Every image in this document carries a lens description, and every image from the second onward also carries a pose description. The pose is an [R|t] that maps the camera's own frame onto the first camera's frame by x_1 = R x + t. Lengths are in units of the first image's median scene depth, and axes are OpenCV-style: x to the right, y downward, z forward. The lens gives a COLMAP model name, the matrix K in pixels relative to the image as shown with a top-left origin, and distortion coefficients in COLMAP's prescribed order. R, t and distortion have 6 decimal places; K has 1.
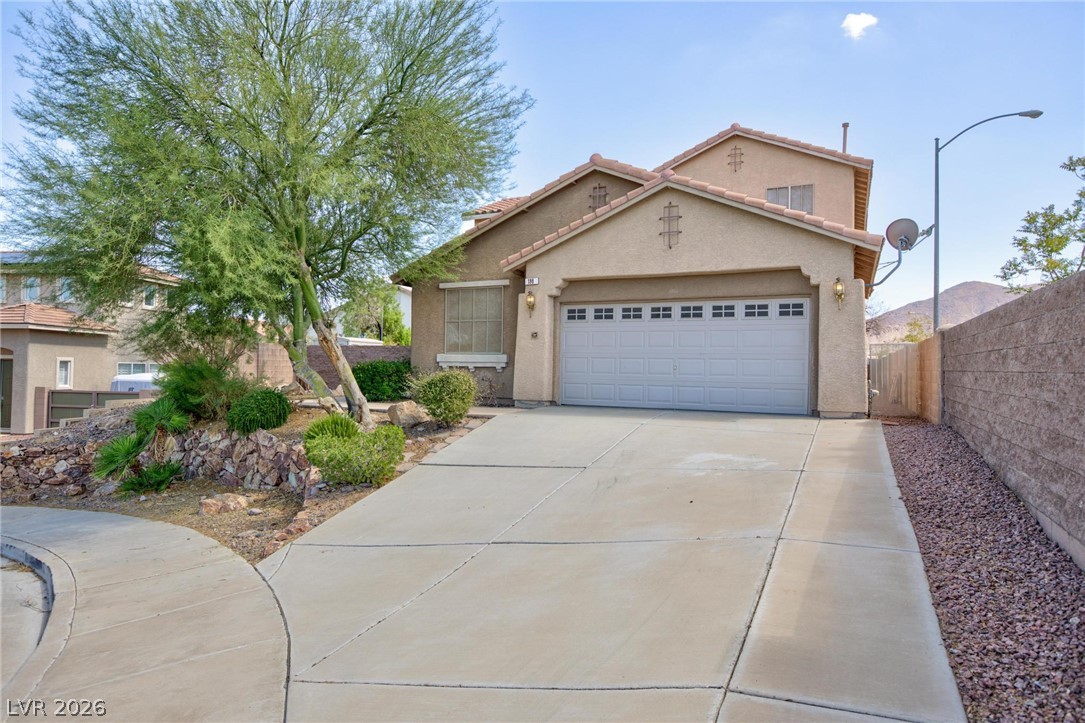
lens RADIAL K [[661.8, 0, 540.2], [0, 661.8, 352.4], [0, 0, 1]] dist [0.002066, 0.000086]
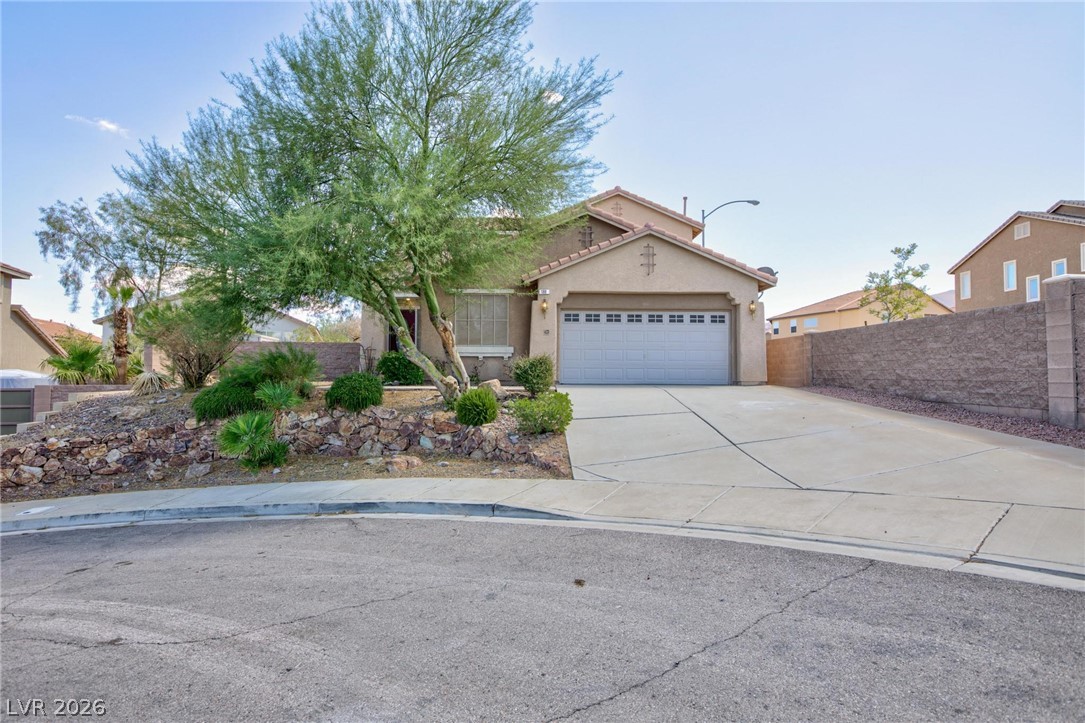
lens RADIAL K [[585.7, 0, 543.7], [0, 585.7, 361.0], [0, 0, 1]] dist [-0.000038, -0.000520]
pose [[0.891556, -0.000902, 0.452910, -0.577008], [-0.003546, 0.999953, 0.008973, 0.023184], [-0.452897, -0.009606, 0.891511, -0.064275]]
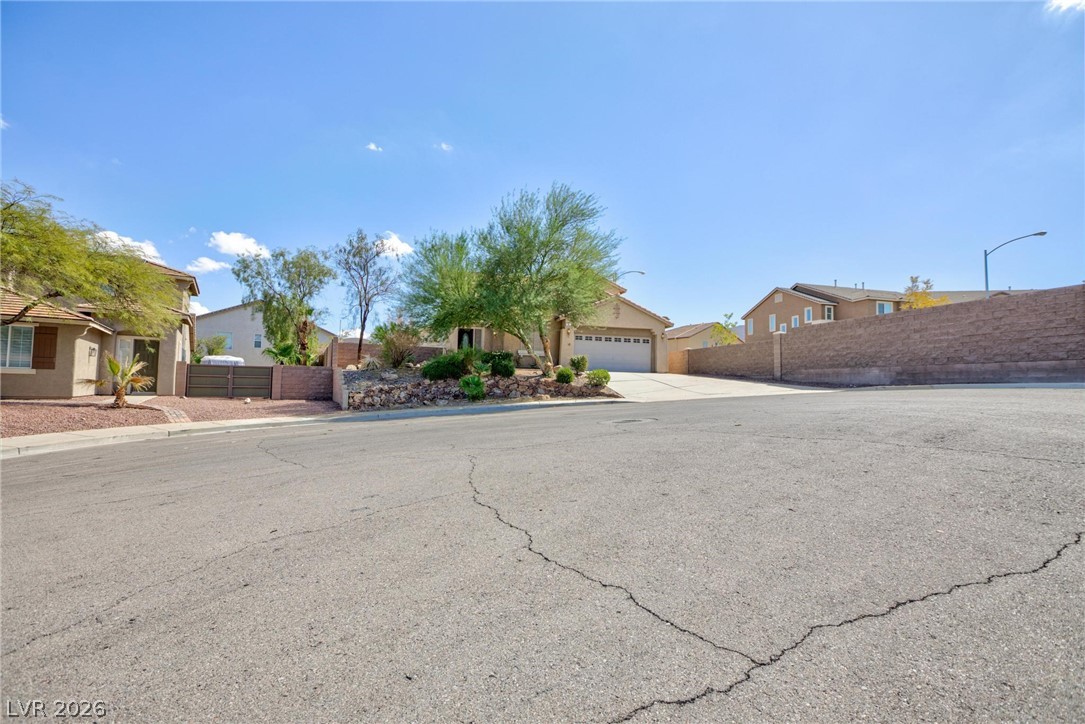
lens RADIAL K [[521.7, 0, 543.2], [0, 521.7, 369.7], [0, 0, 1]] dist [-0.002969, 0.000021]
pose [[0.752207, 0.023425, 0.658510, -1.555601], [-0.028242, 0.999596, -0.003297, 0.091000], [-0.658321, -0.016117, 0.752565, -0.563661]]
